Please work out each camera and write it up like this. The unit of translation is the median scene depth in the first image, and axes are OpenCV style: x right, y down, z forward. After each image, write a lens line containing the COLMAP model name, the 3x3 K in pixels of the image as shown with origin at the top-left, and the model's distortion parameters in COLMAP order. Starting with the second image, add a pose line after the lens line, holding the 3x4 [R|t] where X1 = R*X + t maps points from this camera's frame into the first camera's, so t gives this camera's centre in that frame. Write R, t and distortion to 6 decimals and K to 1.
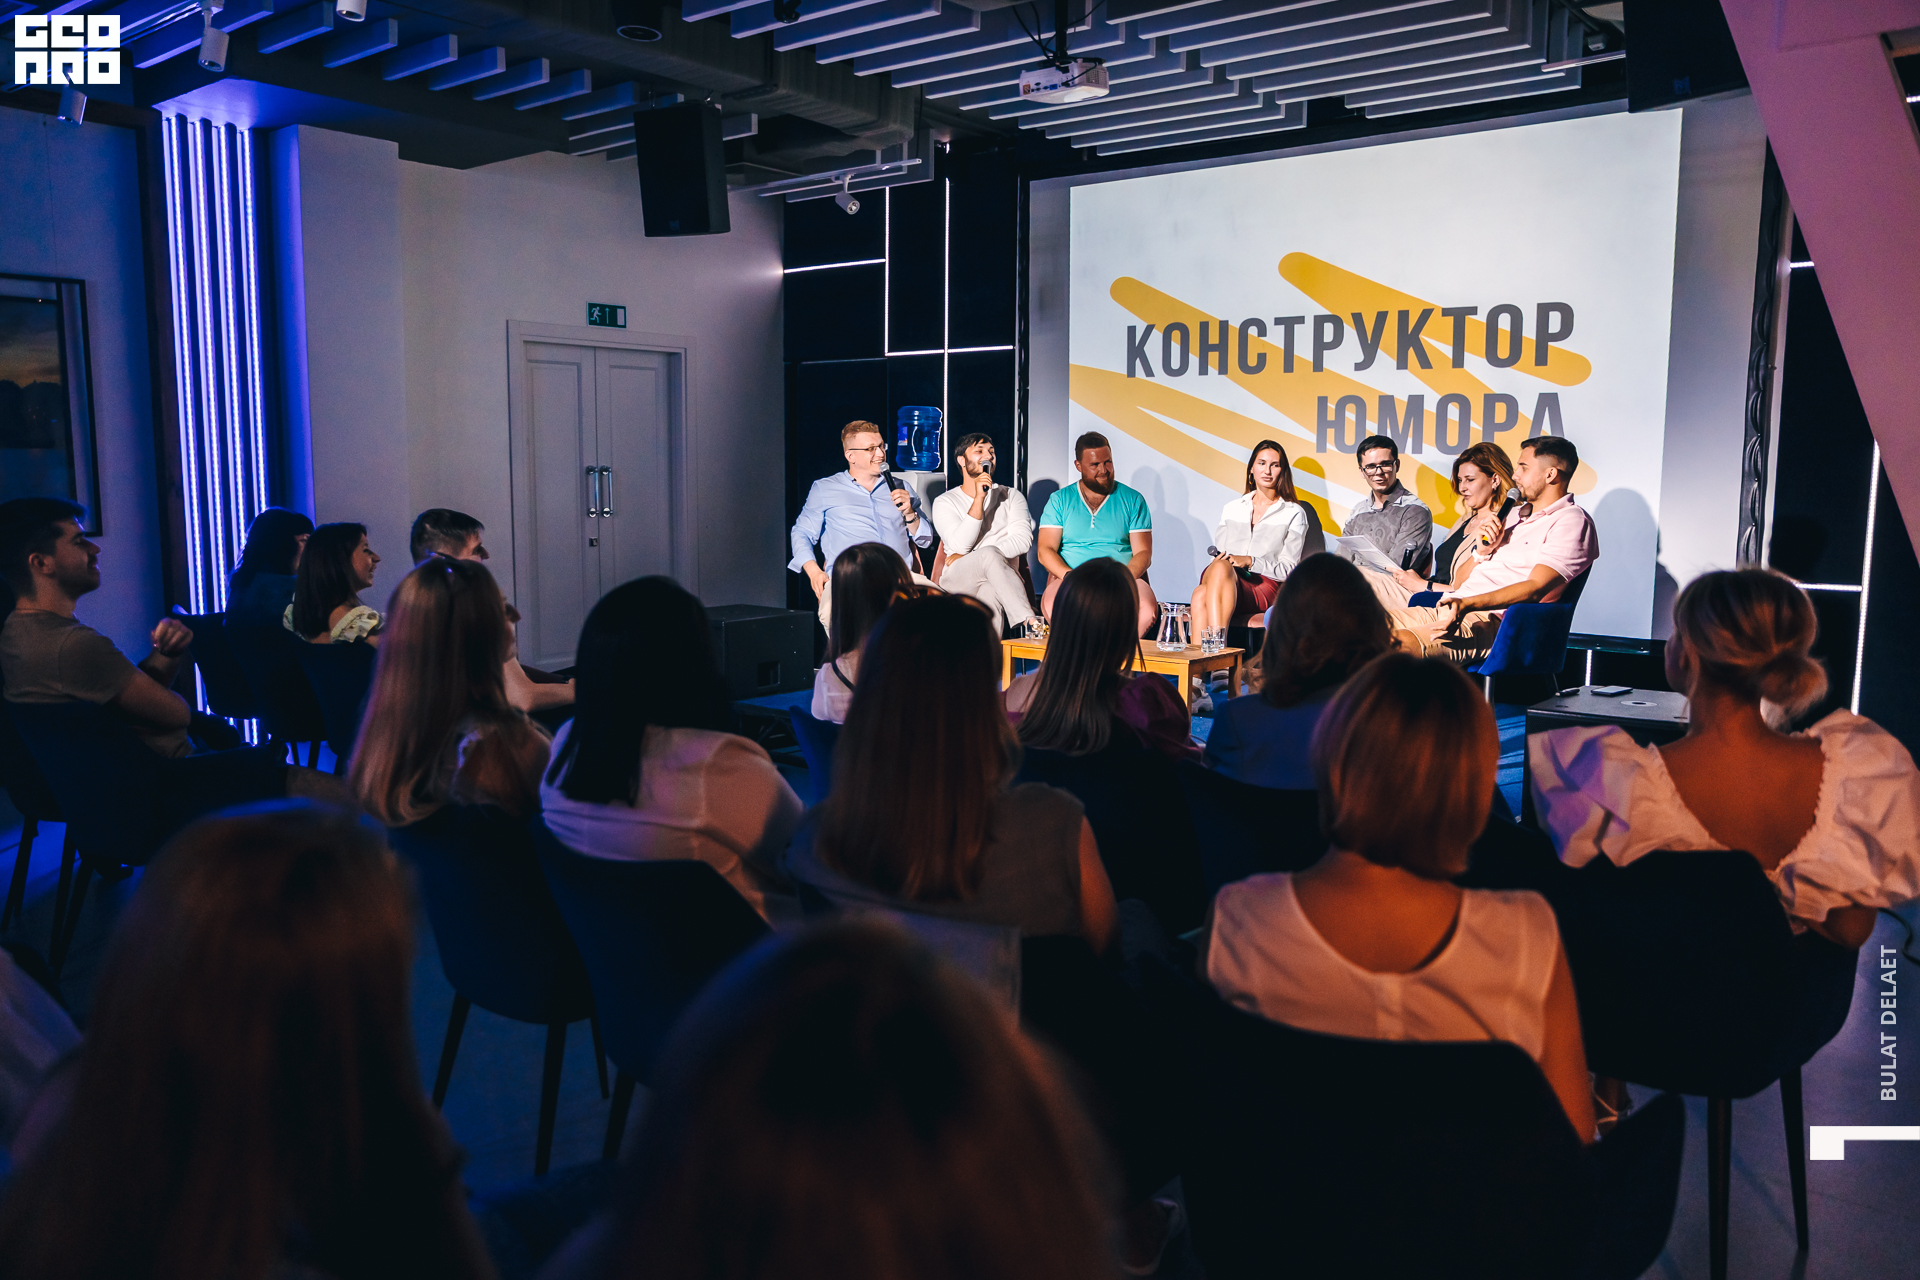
lens RADIAL K [[1463.4, 0, 926.1], [0, 1463.4, 663.7], [0, 0, 1]] dist [-0.057692, 0.027687]
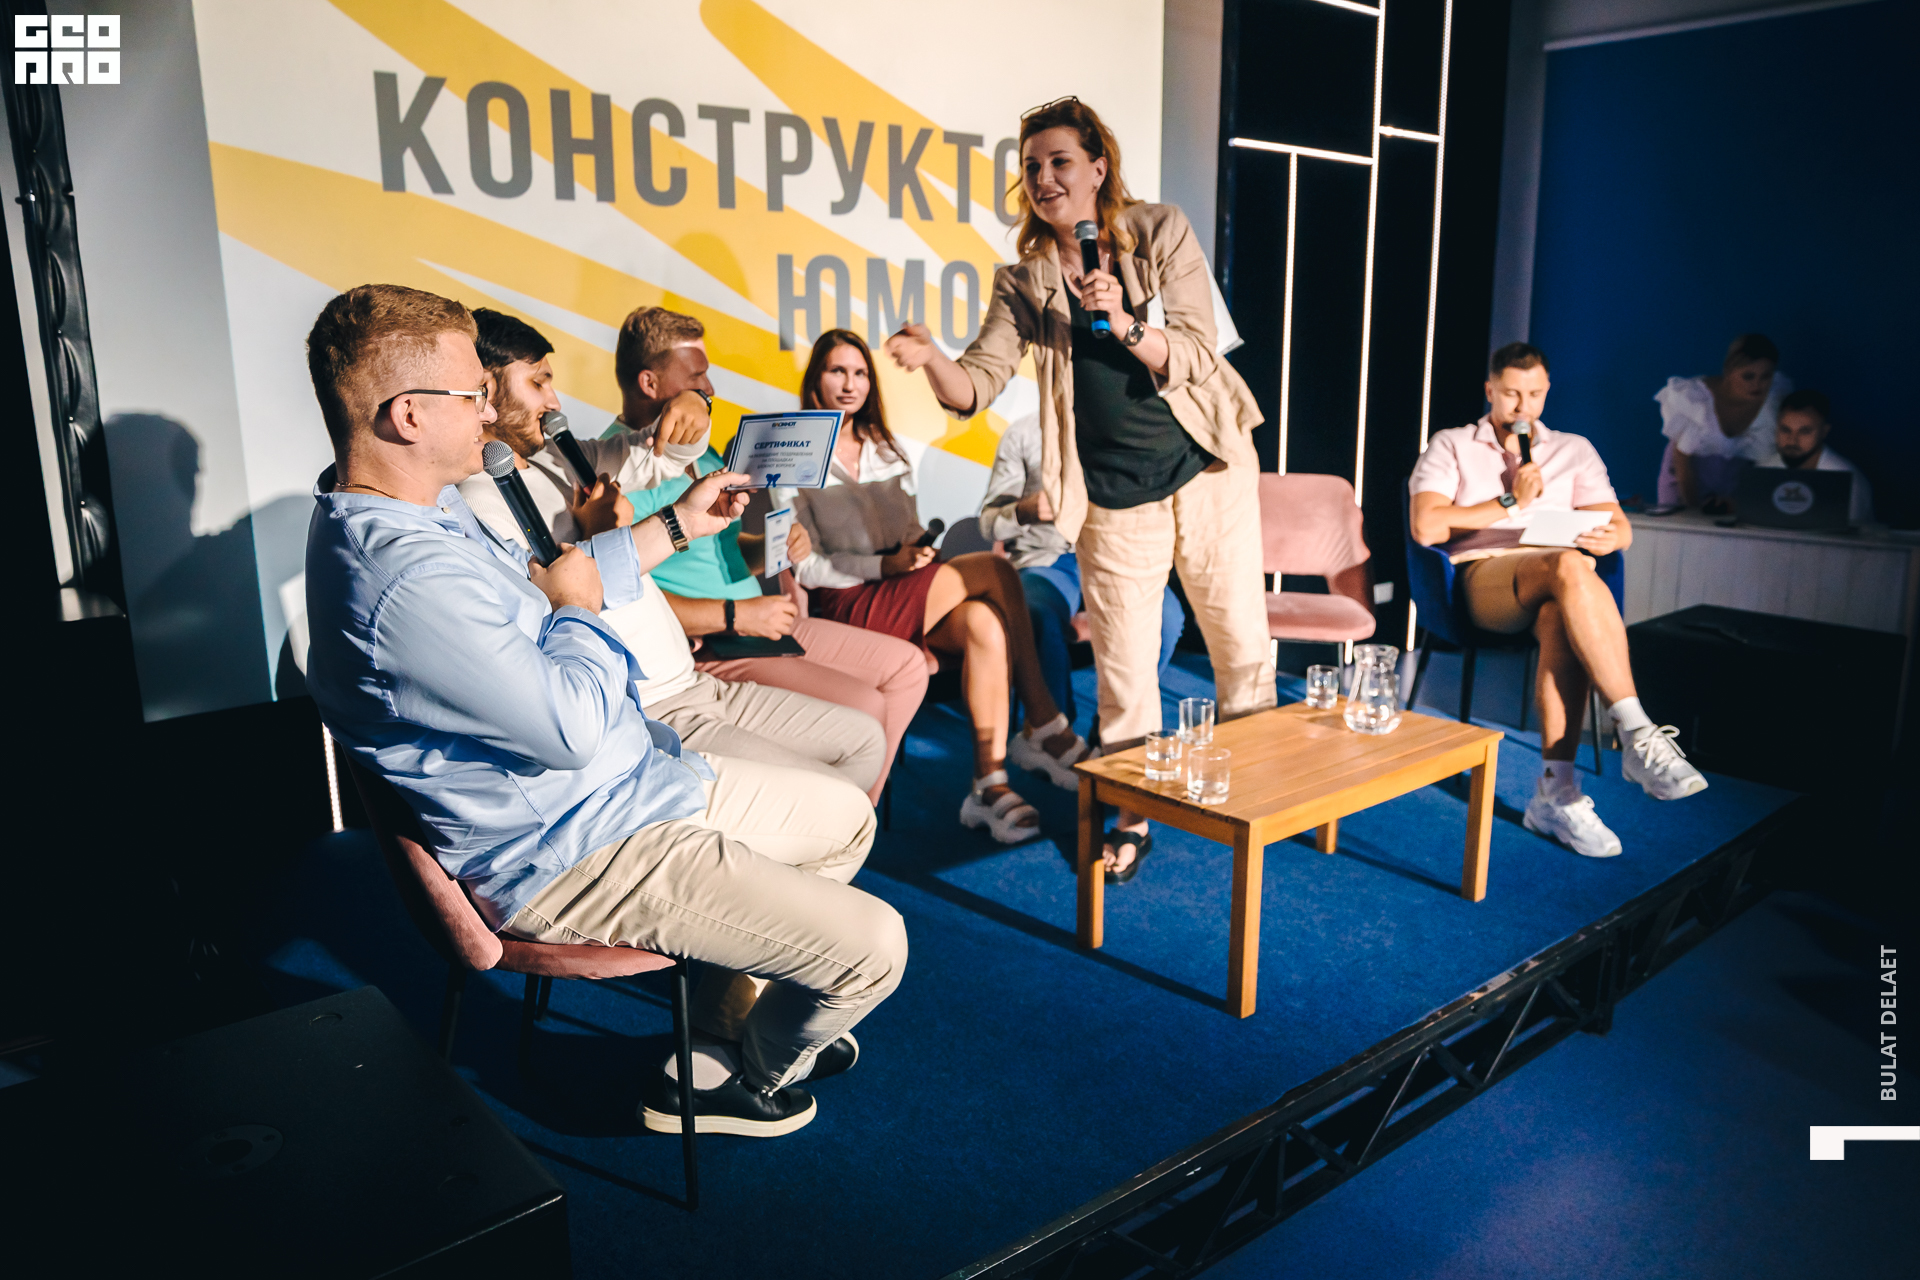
lens RADIAL K [[1381.0, 0, 969.4], [0, 1381.0, 667.2], [0, 0, 1]] dist [-0.097496, 0.059720]
pose [[0.199134, -0.231921, 0.952134, -0.279937], [0.139989, 0.968360, 0.206596, -0.126268], [-0.969922, 0.092148, 0.225299, 0.821195]]
